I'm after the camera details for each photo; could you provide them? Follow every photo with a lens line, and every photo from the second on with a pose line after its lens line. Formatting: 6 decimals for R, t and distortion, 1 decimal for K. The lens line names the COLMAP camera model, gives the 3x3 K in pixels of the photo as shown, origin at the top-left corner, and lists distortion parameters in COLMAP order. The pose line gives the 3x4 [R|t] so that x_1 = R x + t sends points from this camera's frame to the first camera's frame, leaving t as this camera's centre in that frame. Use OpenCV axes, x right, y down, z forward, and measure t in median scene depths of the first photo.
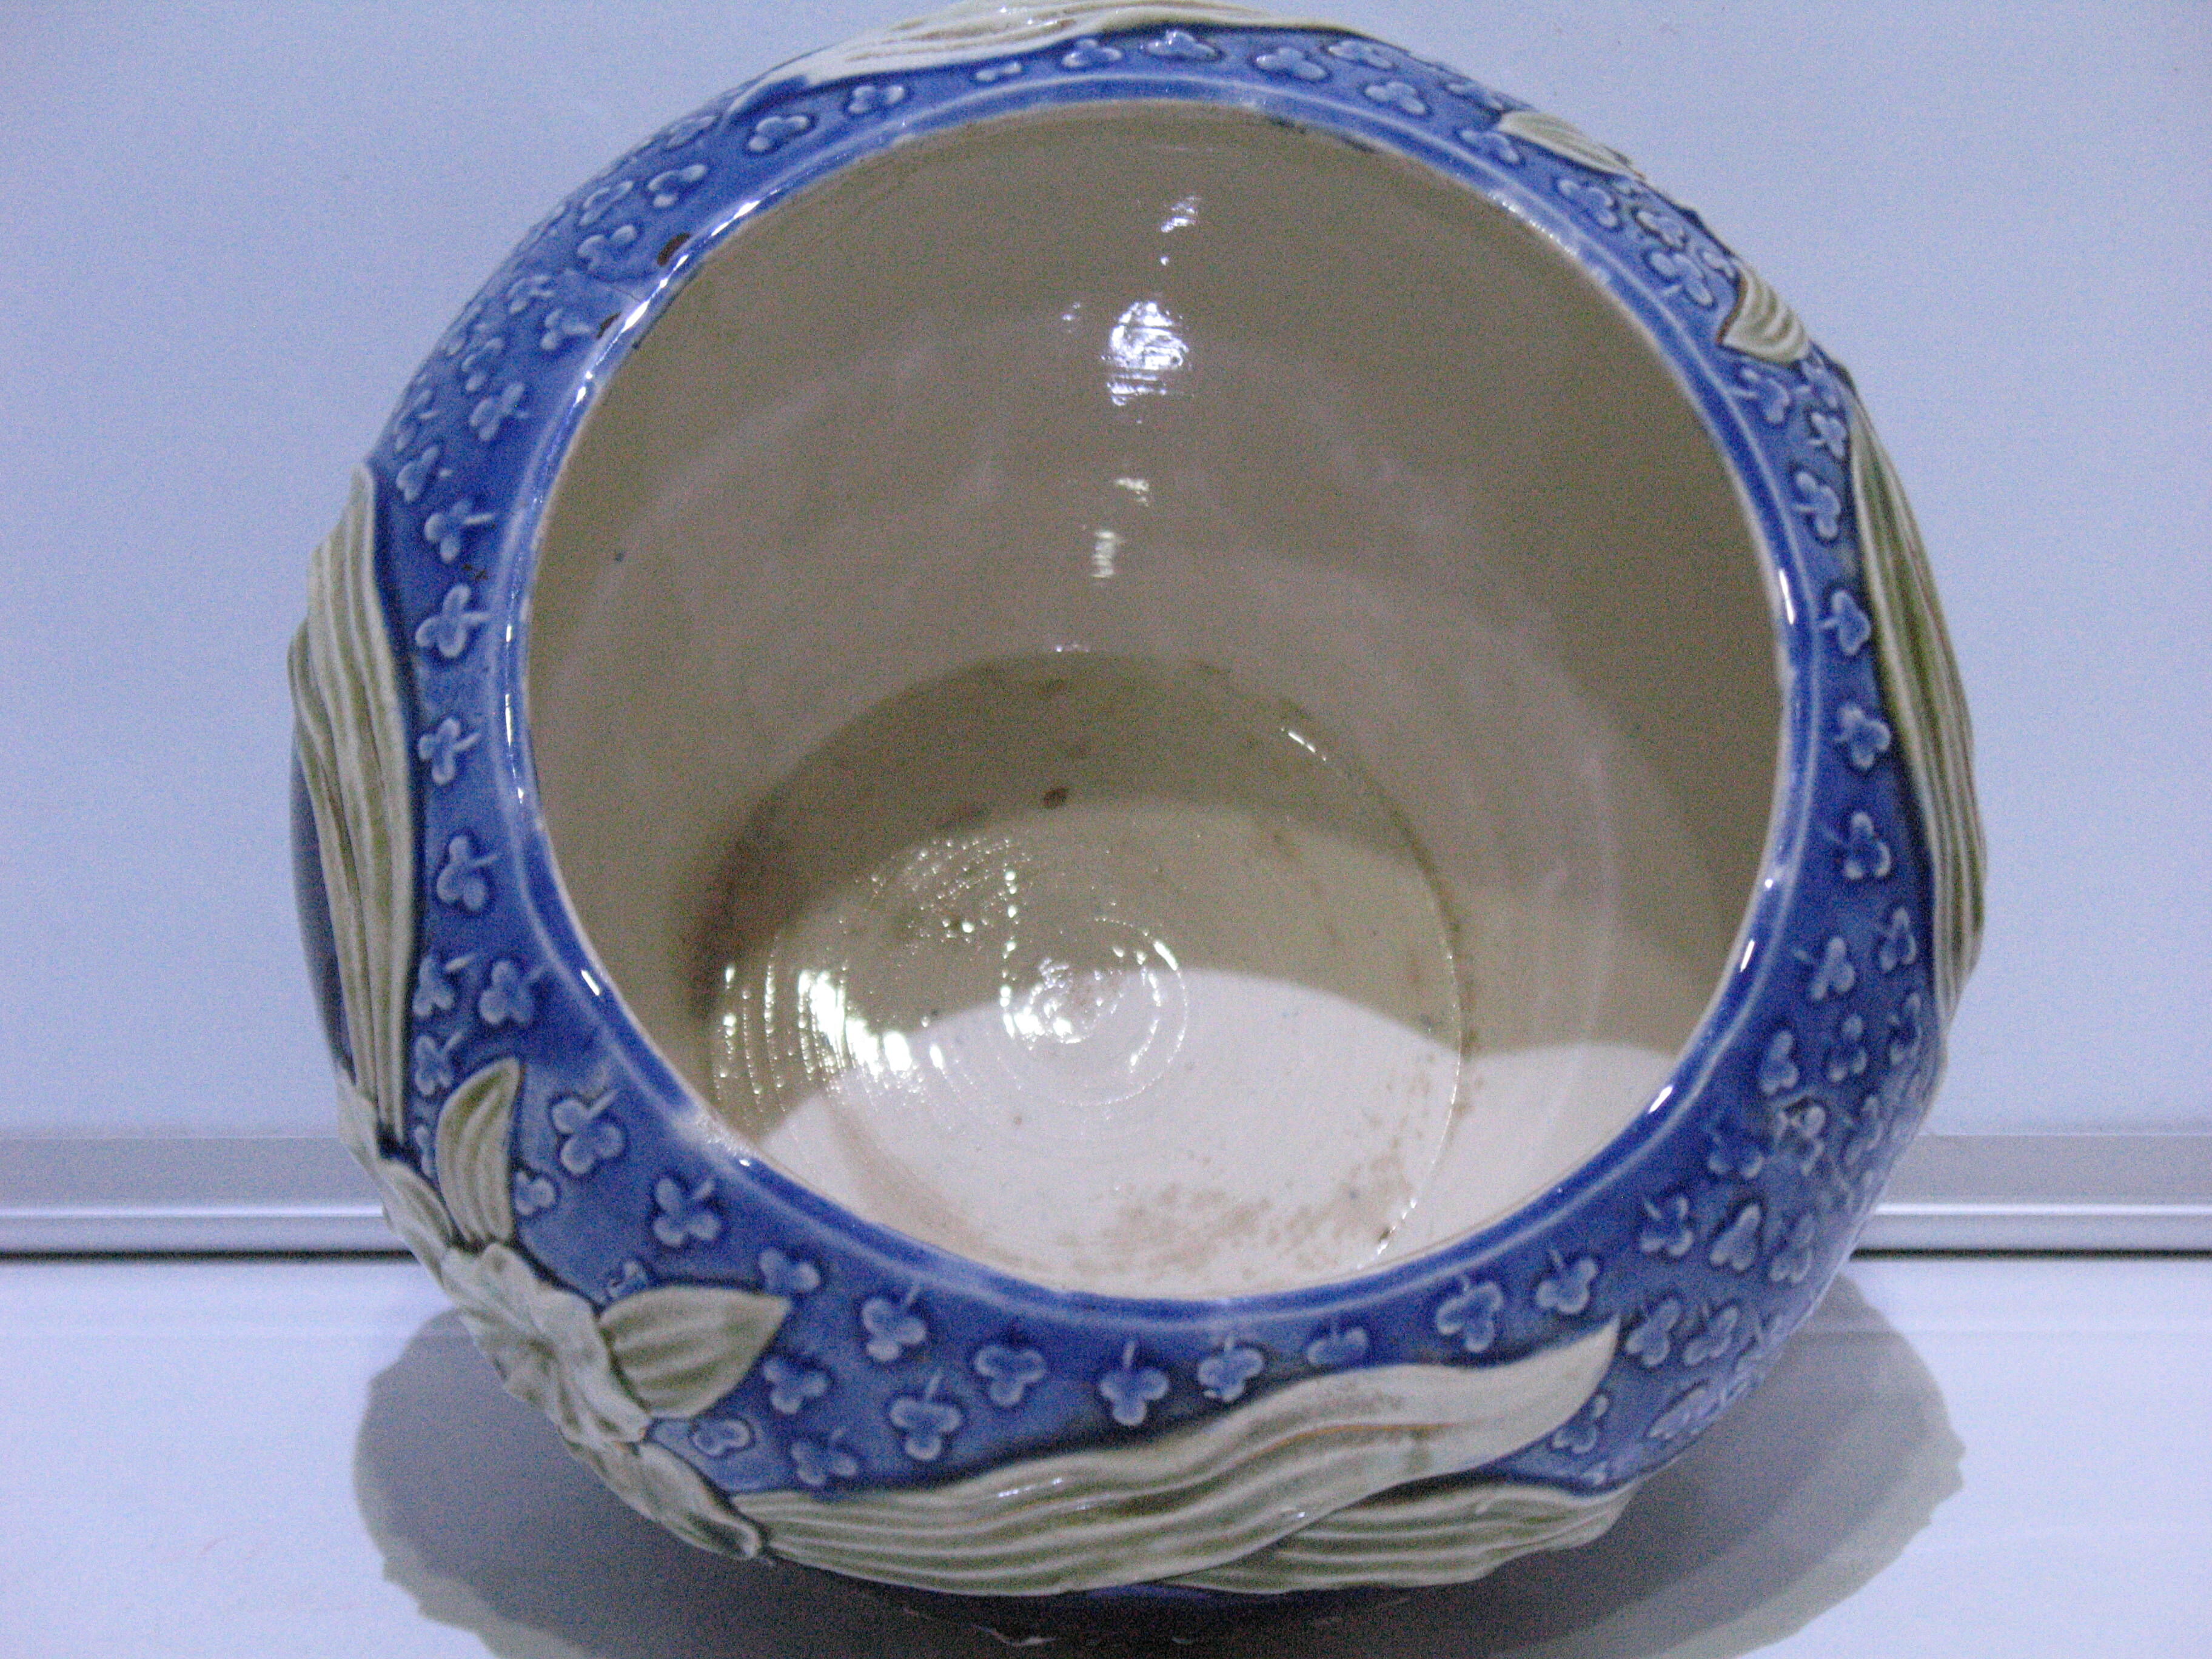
lens RADIAL K [[5174.6, 0, 1106.0], [0, 5174.6, 829.5], [0, 0, 1]] dist [0.031611, 0.154803]
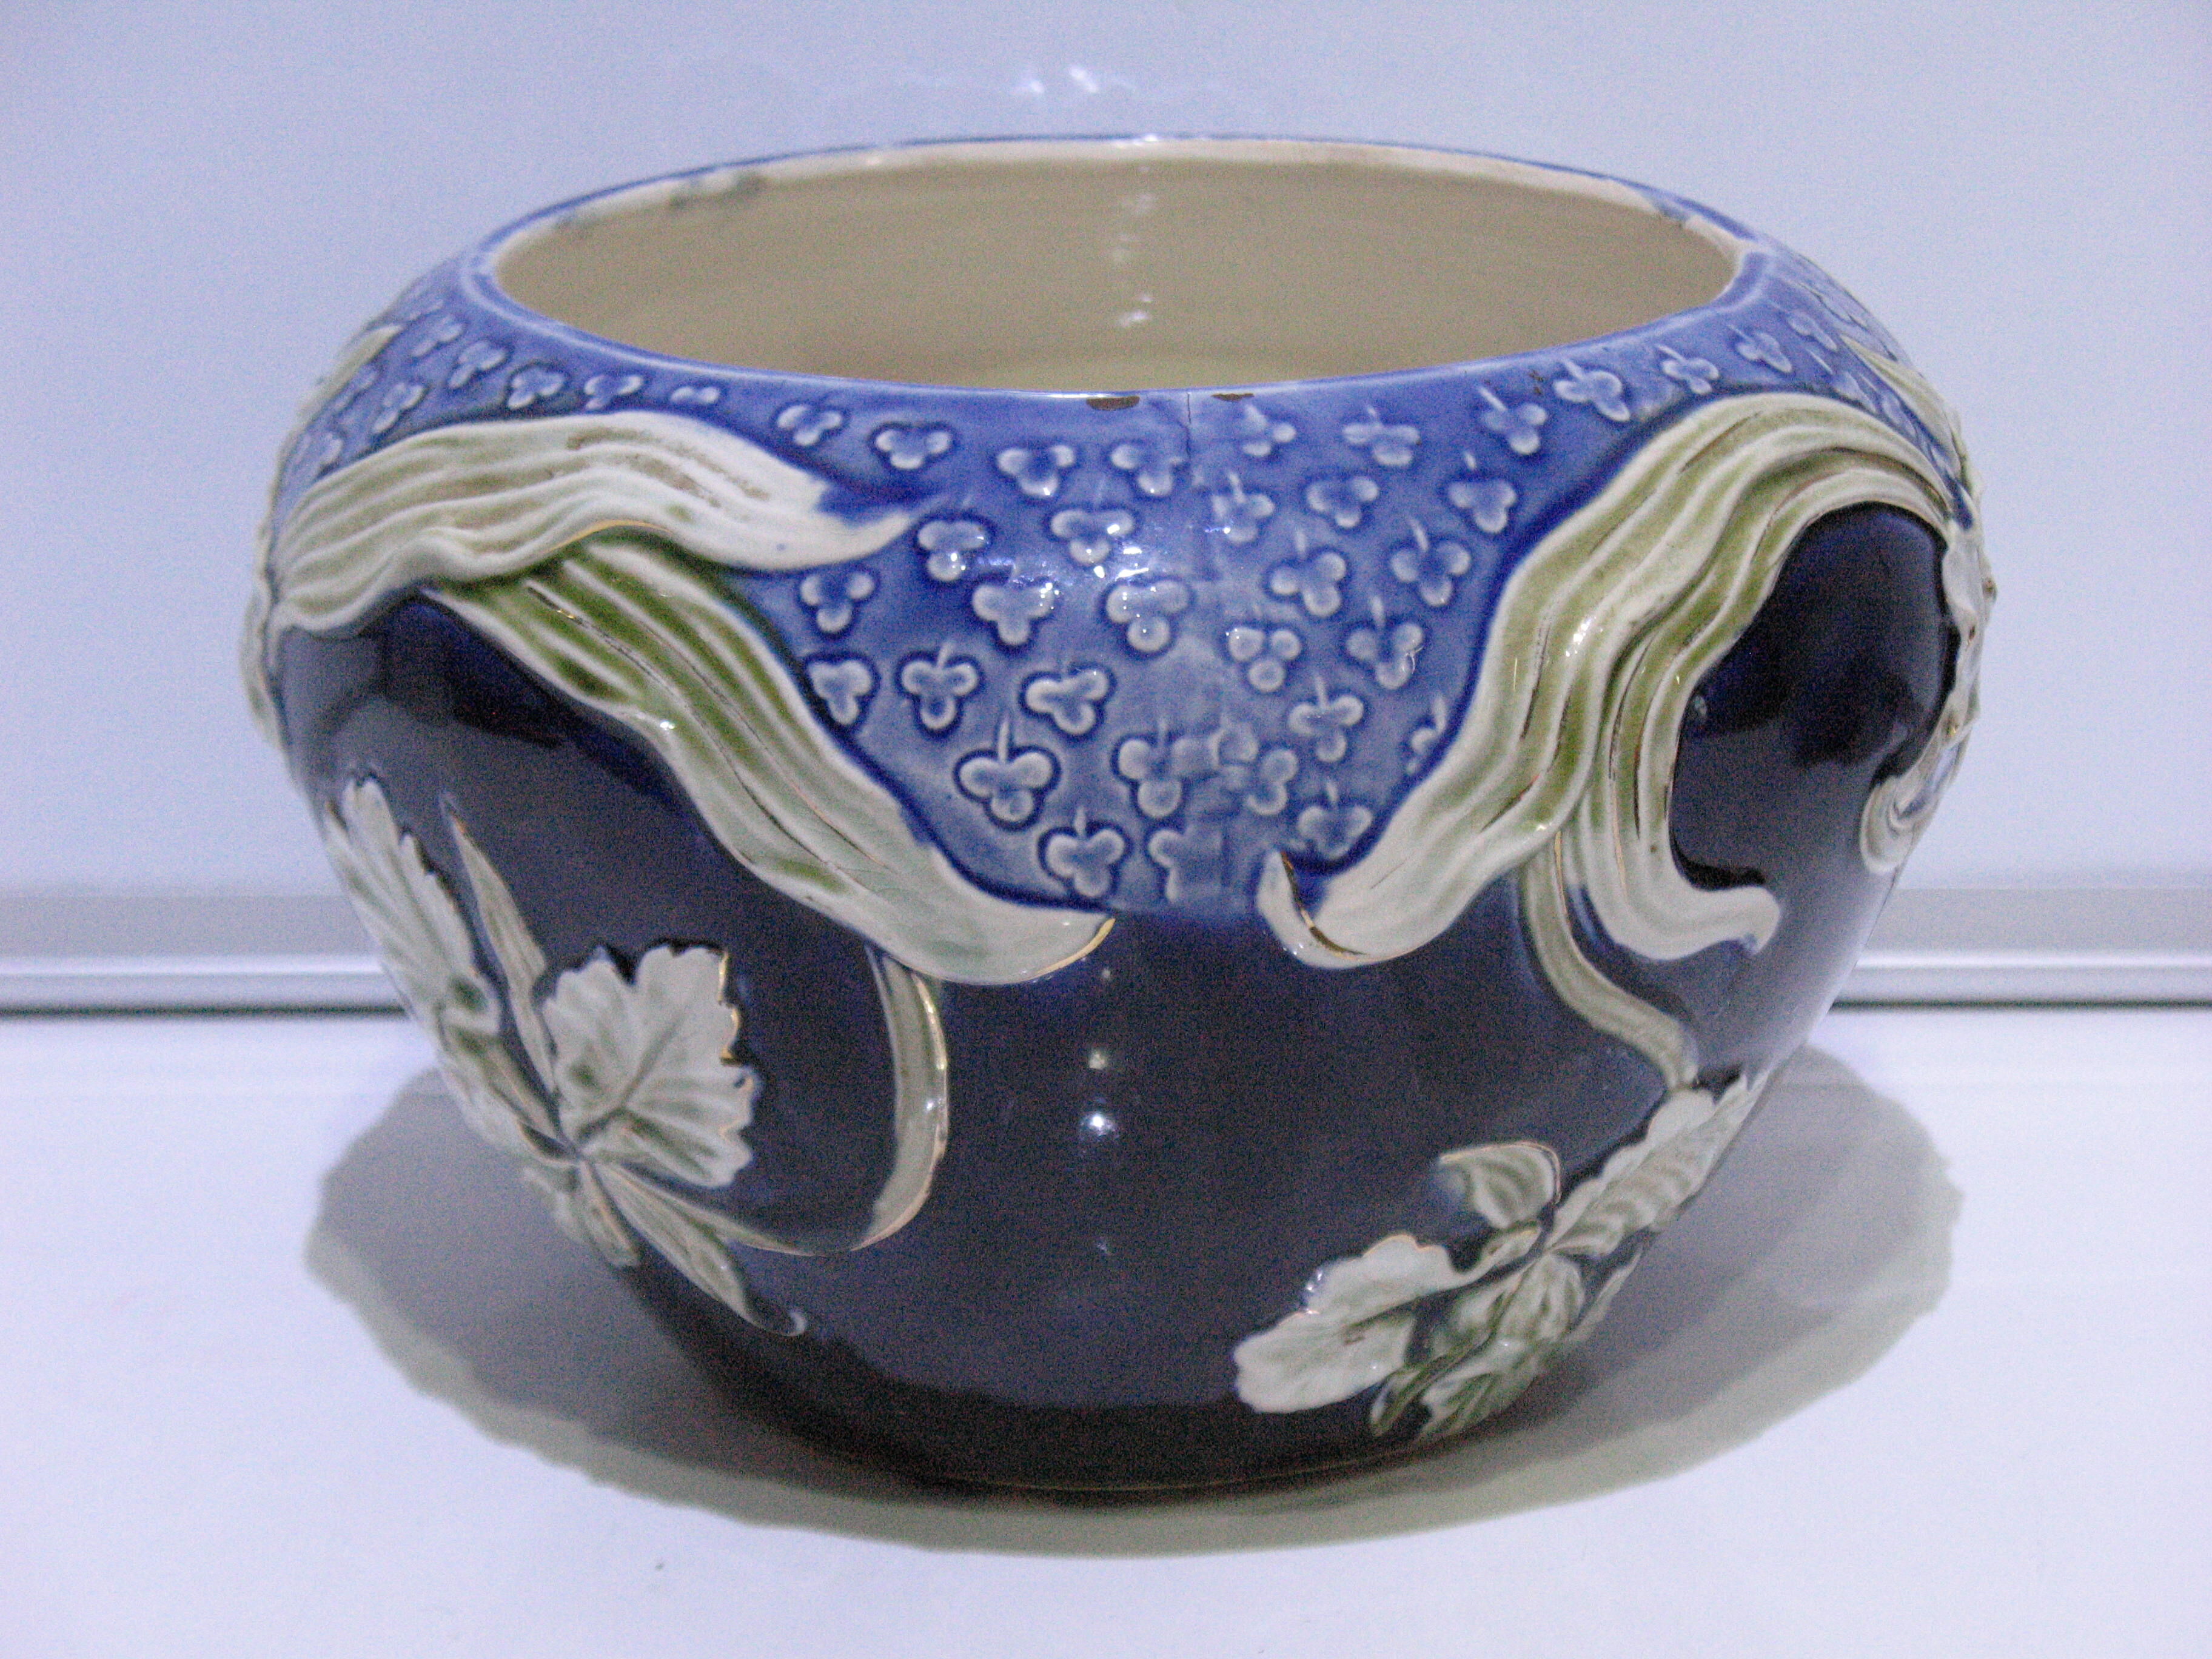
lens RADIAL K [[5174.6, 0, 1106.0], [0, 5174.6, 829.5], [0, 0, 1]] dist [0.031611, 0.154803]
pose [[-0.665765, -0.290092, 0.687462, -0.746728], [0.685987, 0.124519, 0.716880, -0.774086], [-0.293563, 0.948863, 0.116099, 1.009376]]
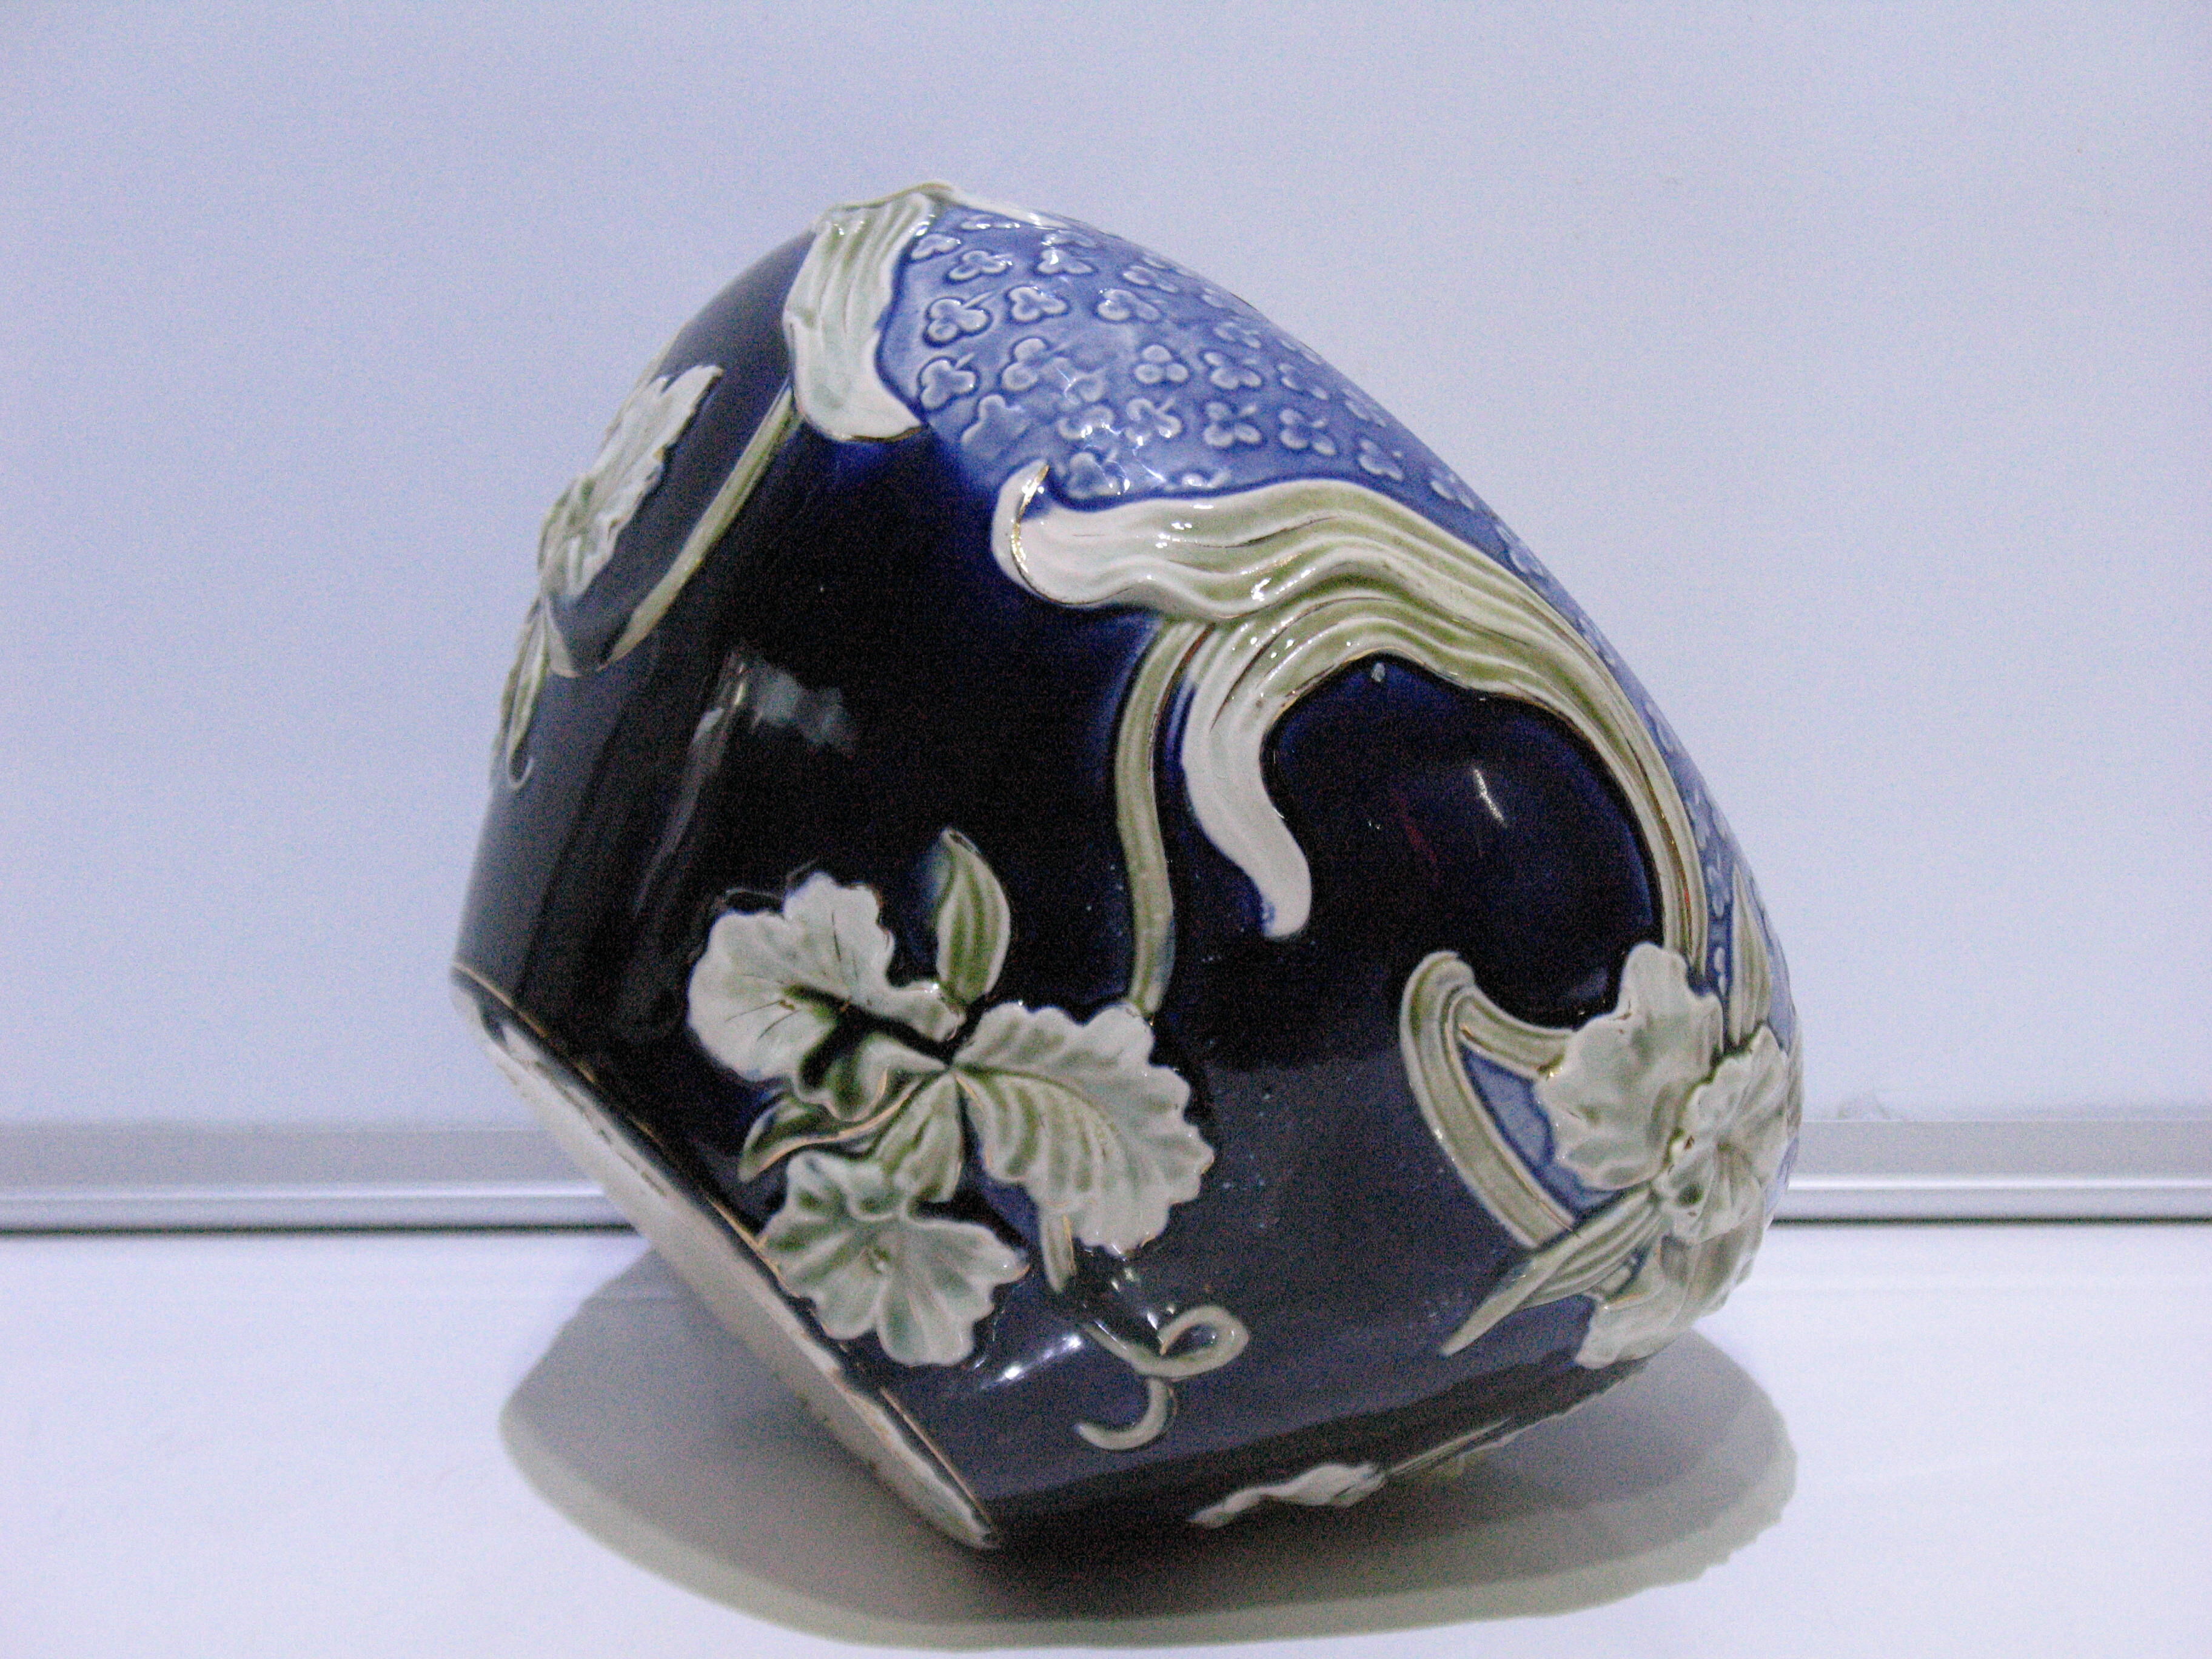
lens RADIAL K [[4532.3, 0, 1106.0], [0, 4532.3, 829.5], [0, 0, 1]] dist [-0.048127, -0.060997]
pose [[-0.160181, 0.010174, 0.987035, -1.115617], [0.379004, 0.923934, 0.051983, -0.060876], [-0.911426, 0.382417, -0.151853, 1.281667]]
